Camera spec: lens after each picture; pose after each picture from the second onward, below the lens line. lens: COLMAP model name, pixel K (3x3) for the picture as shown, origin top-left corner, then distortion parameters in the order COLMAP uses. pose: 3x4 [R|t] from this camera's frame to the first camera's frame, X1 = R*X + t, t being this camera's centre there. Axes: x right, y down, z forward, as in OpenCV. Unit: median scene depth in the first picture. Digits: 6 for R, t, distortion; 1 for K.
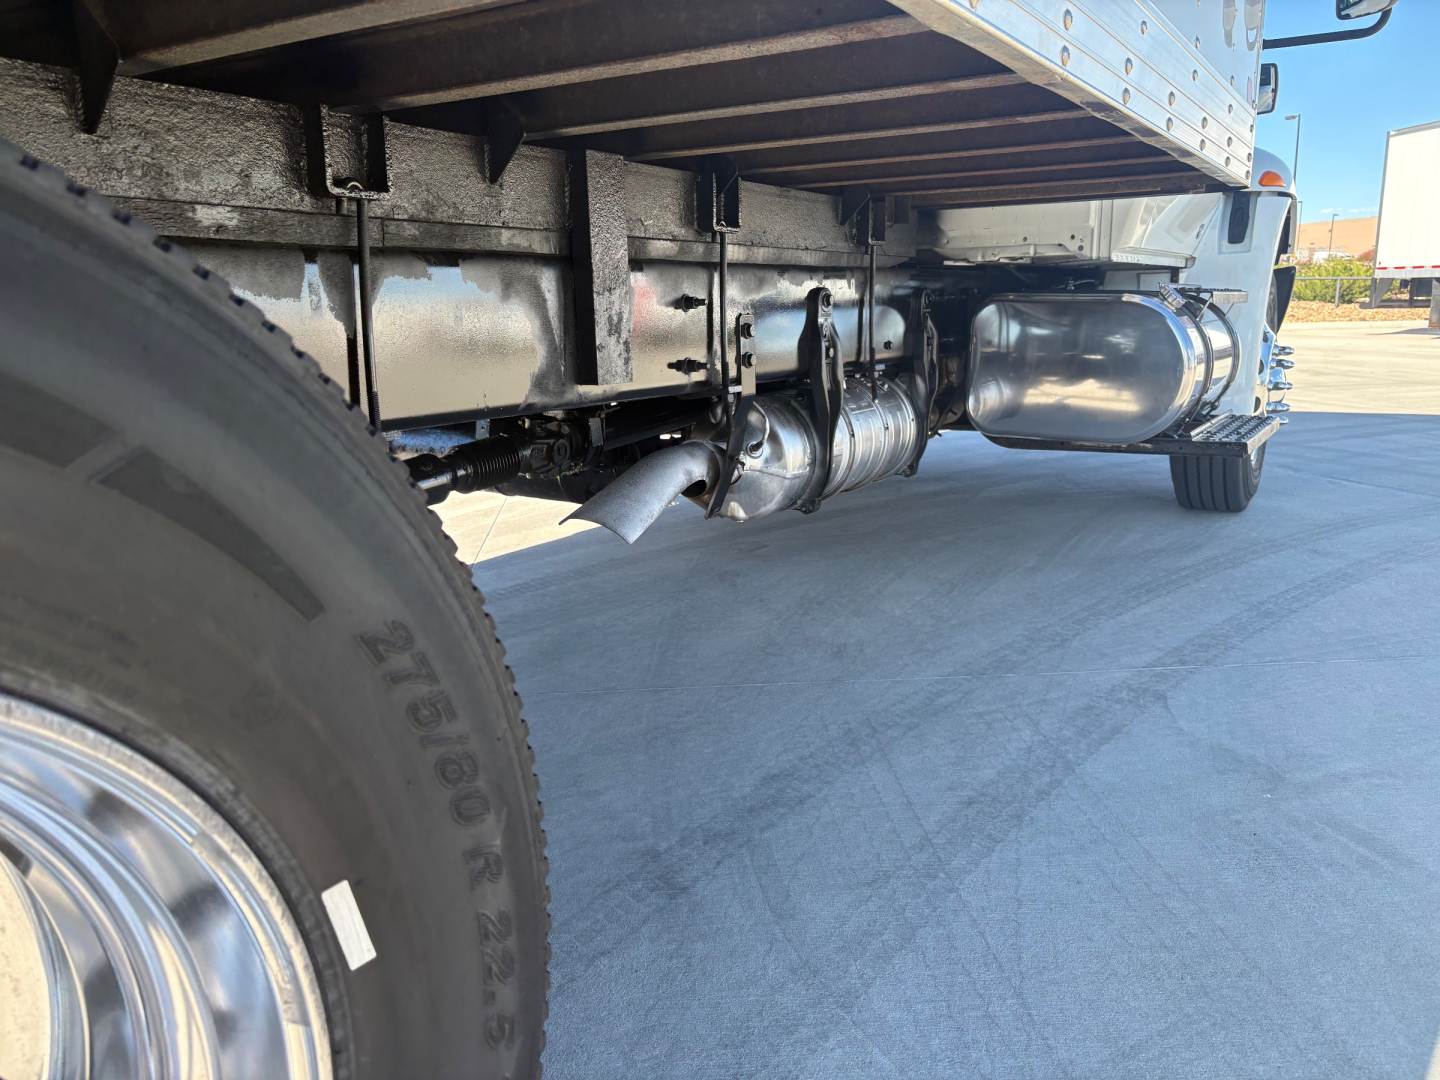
lens RADIAL K [[1086.2, 0, 720.0], [0, 1086.2, 540.0], [0, 0, 1]] dist [0.024907, -0.001615]
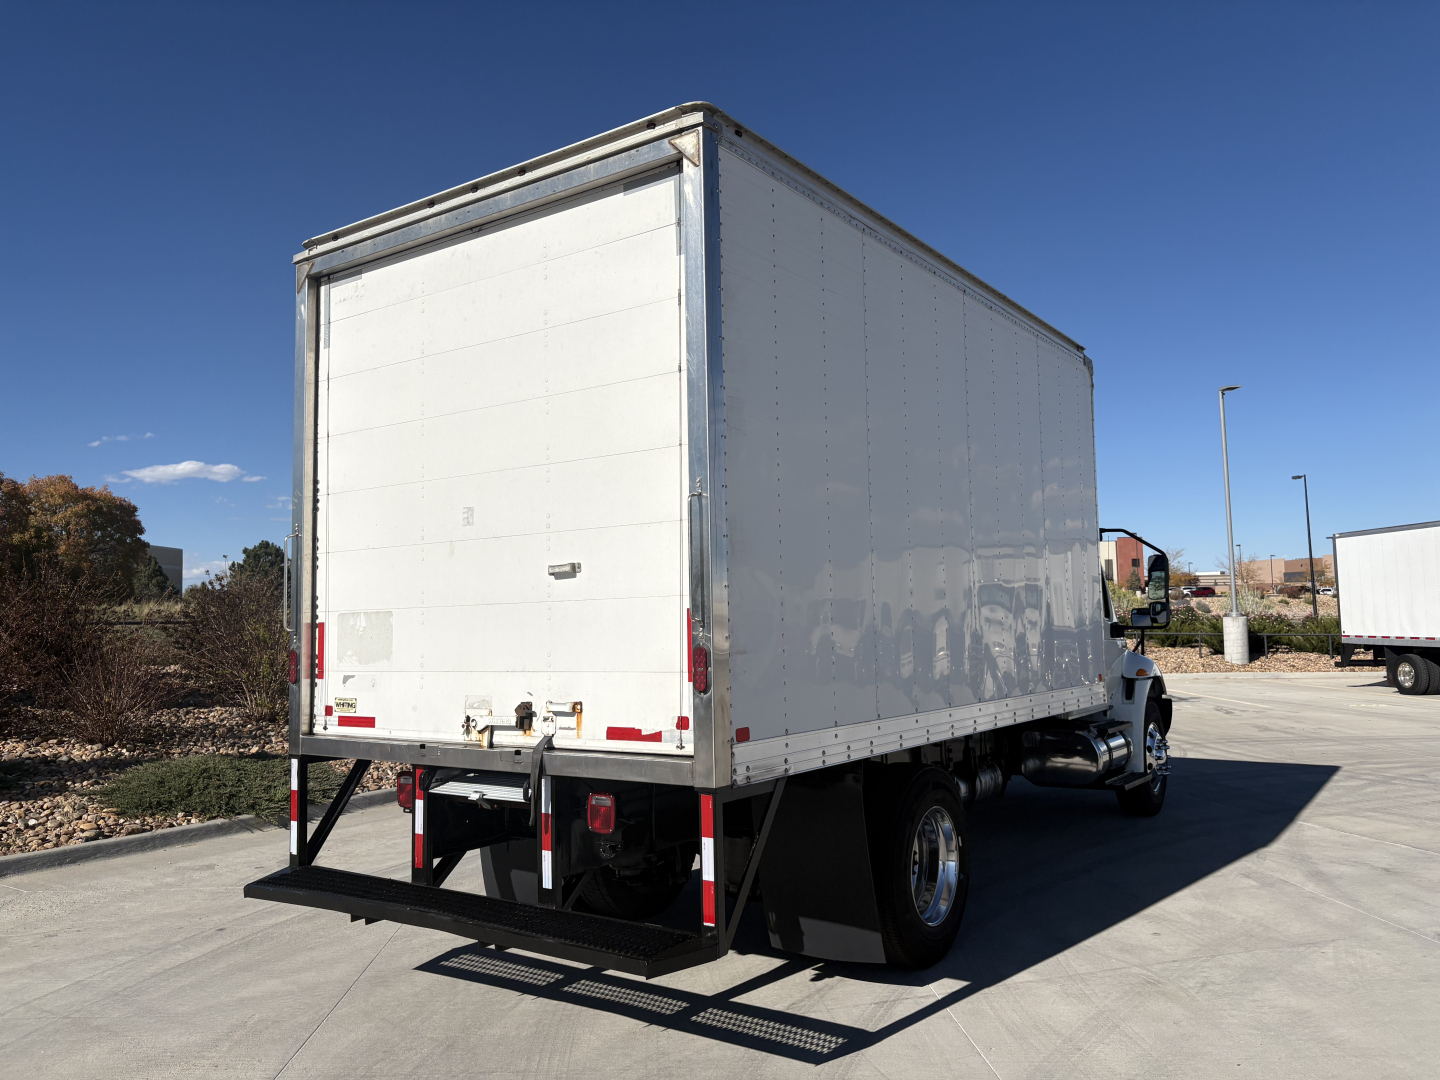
lens RADIAL K [[1086.2, 0, 720.0], [0, 1086.2, 540.0], [0, 0, 1]] dist [0.024907, -0.001615]
pose [[0.998784, -0.010965, -0.048059, -0.215762], [-0.003526, 0.956558, -0.291520, 0.069061], [0.049168, 0.291335, 0.955357, -1.004575]]
